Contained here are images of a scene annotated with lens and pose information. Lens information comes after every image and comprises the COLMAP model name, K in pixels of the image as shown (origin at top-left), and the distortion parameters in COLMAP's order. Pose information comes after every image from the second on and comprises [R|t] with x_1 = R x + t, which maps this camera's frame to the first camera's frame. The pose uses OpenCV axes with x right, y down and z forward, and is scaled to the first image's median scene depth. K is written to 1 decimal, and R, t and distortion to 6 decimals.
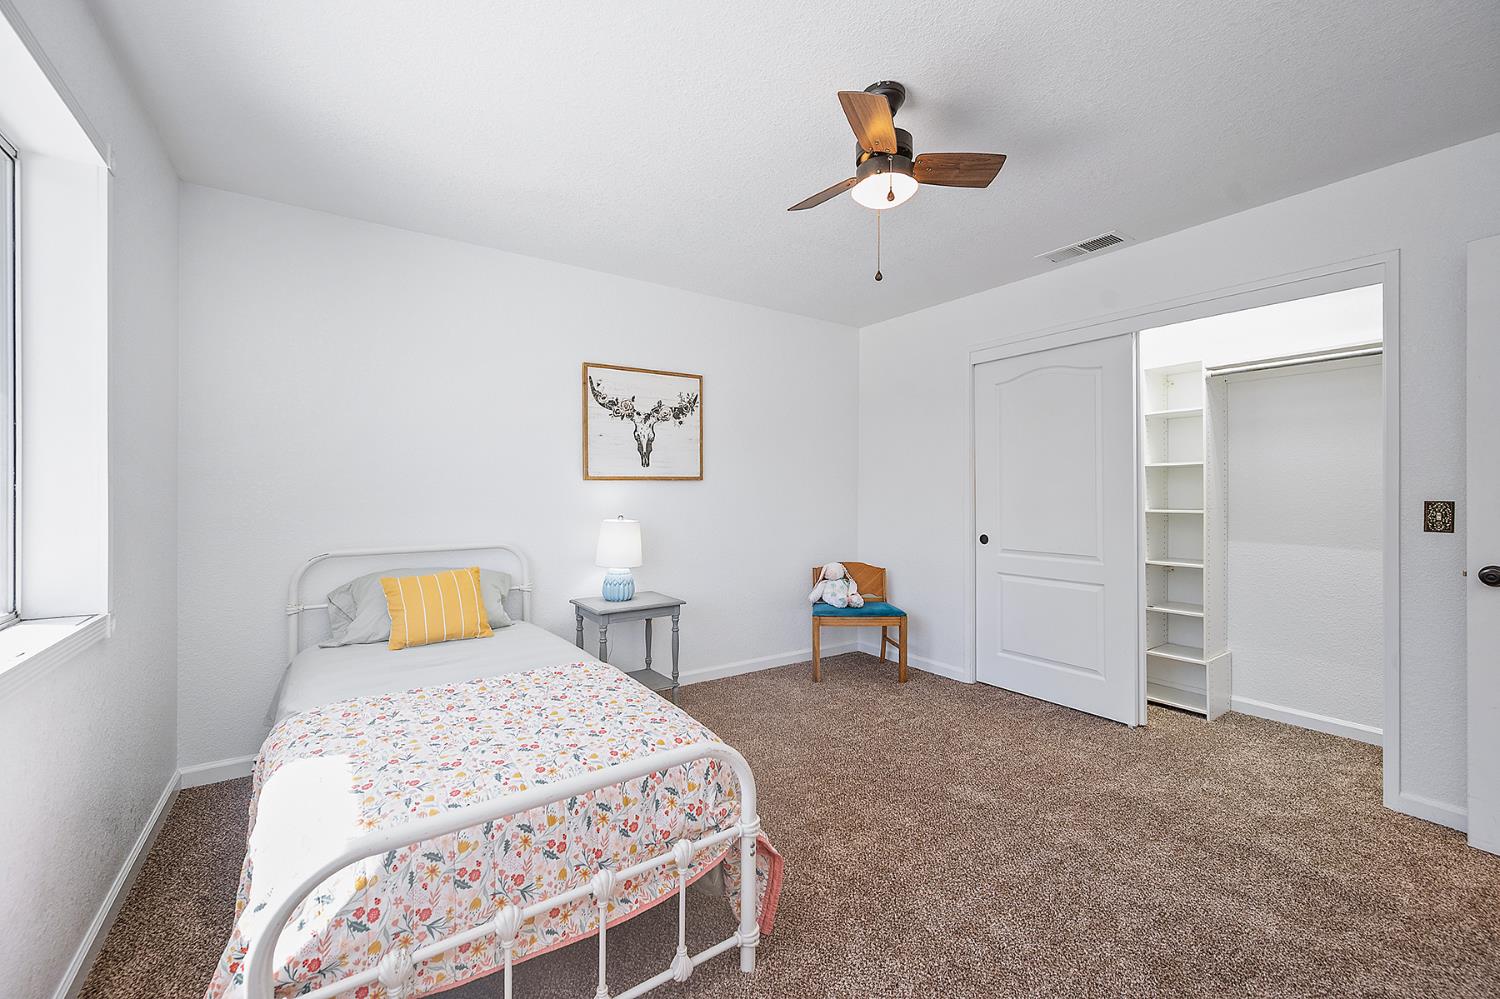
lens RADIAL K [[604.5, 0, 747.2], [0, 604.5, 492.6], [0, 0, 1]] dist [0.000682, 0.000009]
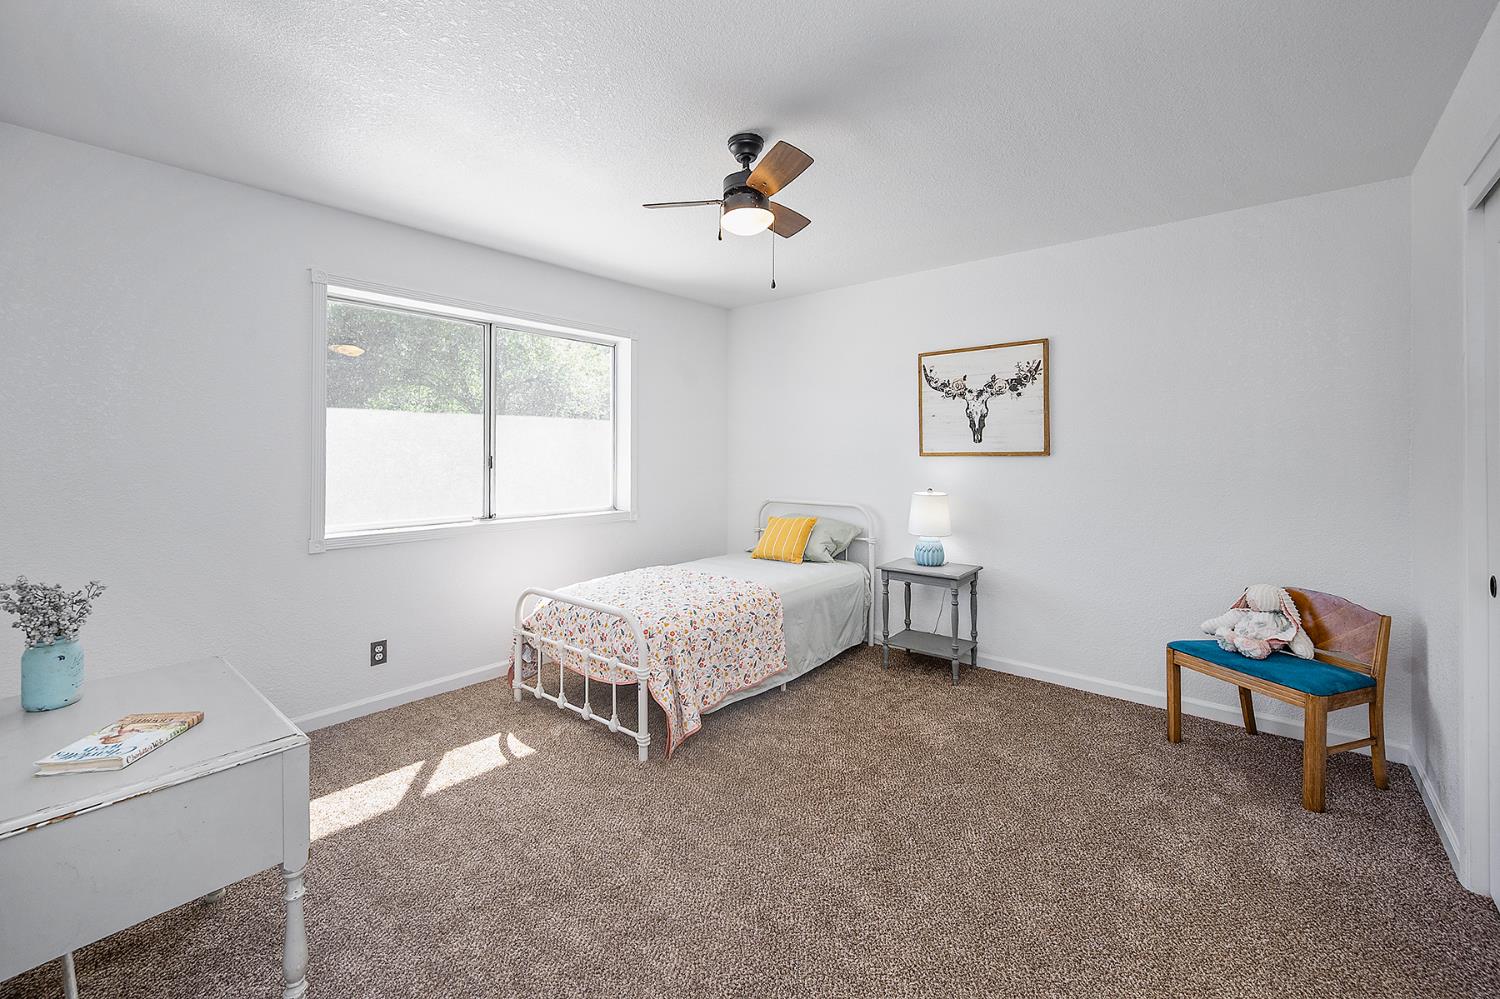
lens RADIAL K [[604.5, 0, 736.9], [0, 604.5, 452.2], [0, 0, 1]] dist [0.000682, 0.000009]
pose [[0.260394, -0.005168, -0.965489, 0.712134], [-0.006502, 0.999954, -0.007106, -0.017146], [0.965481, 0.008128, 0.260348, 0.348898]]
